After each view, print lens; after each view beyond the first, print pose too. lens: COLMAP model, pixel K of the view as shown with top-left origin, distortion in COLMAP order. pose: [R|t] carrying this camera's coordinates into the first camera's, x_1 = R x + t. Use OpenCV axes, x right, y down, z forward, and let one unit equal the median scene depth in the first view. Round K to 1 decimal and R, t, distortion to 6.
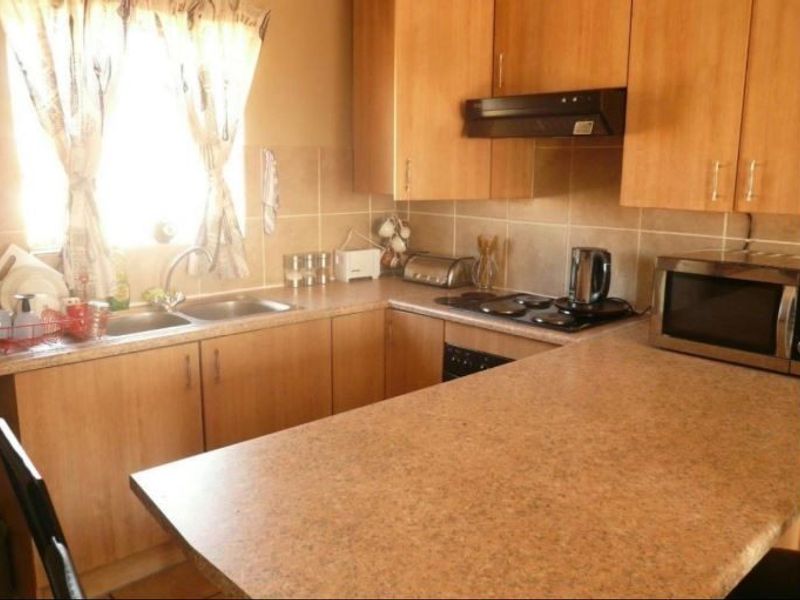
lens RADIAL K [[675.6, 0, 400.0], [0, 675.6, 300.0], [0, 0, 1]] dist [-0.029860, -0.001164]
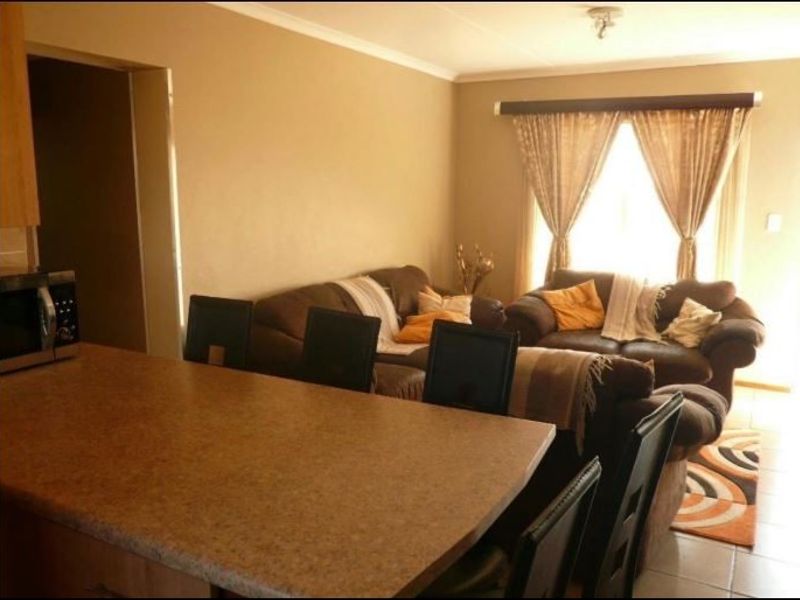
lens RADIAL K [[675.6, 0, 400.0], [0, 675.6, 300.0], [0, 0, 1]] dist [-0.029860, -0.001164]
pose [[-0.294472, -0.169129, 0.940575, -0.562143], [0.176181, 0.957738, 0.227373, -0.124543], [-0.939280, 0.232667, -0.252230, 0.577338]]
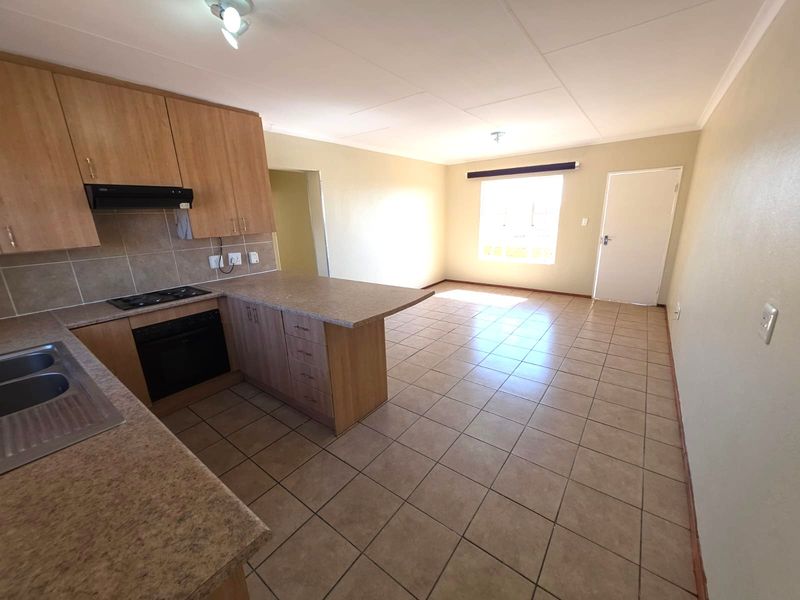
lens RADIAL K [[317.5, 0, 397.9], [0, 317.5, 300.2], [0, 0, 1]] dist [0.004312, -0.000521]
pose [[-0.159829, -0.265930, 0.950650, -0.956248], [0.221215, 0.928889, 0.297034, -0.118527], [-0.962039, 0.257773, -0.089635, 0.491906]]
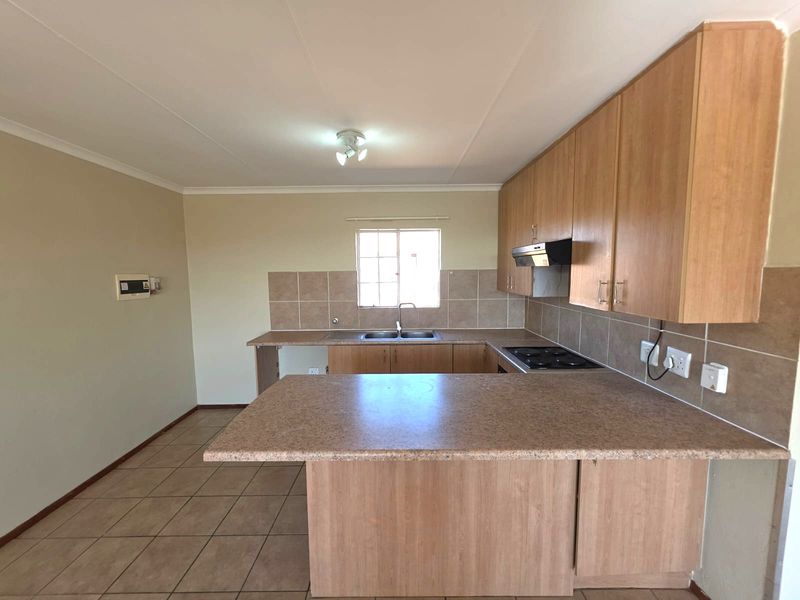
lens RADIAL K [[317.5, 0, 397.9], [0, 317.5, 300.2], [0, 0, 1]] dist [0.004312, -0.000521]
pose [[0.722727, 0.046843, -0.689545, 0.609946], [-0.115223, 0.991904, -0.053384, -0.053367], [0.681462, 0.118033, 0.722273, 0.085621]]
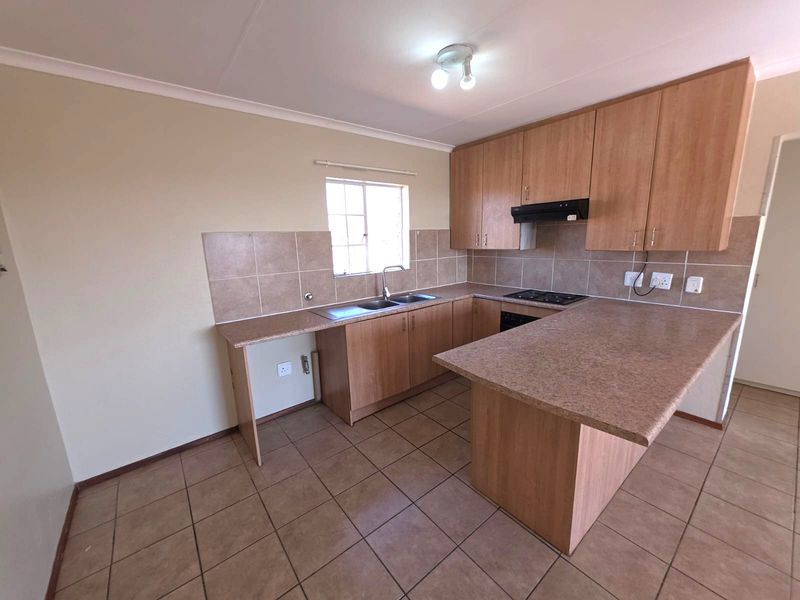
lens RADIAL K [[317.5, 0, 397.9], [0, 317.5, 300.2], [0, 0, 1]] dist [0.004312, -0.000521]
pose [[0.995300, -0.021417, -0.094443, -0.225744], [0.021965, 0.999747, 0.004763, 0.014543], [0.094317, -0.006815, 0.995519, -0.158725]]
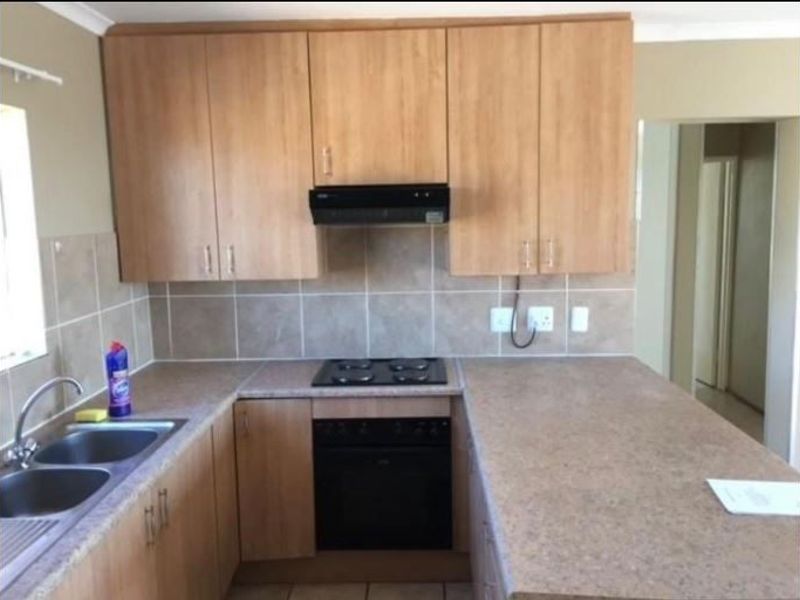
lens RADIAL K [[688.7, 0, 400.0], [0, 688.7, 300.0], [0, 0, 1]] dist [0.045860, -0.004988]
pose [[0.712298, -0.118930, 0.691727, -0.665029], [0.161525, 0.986863, 0.003344, -0.121381], [-0.683038, 0.109349, 0.722151, 0.150287]]
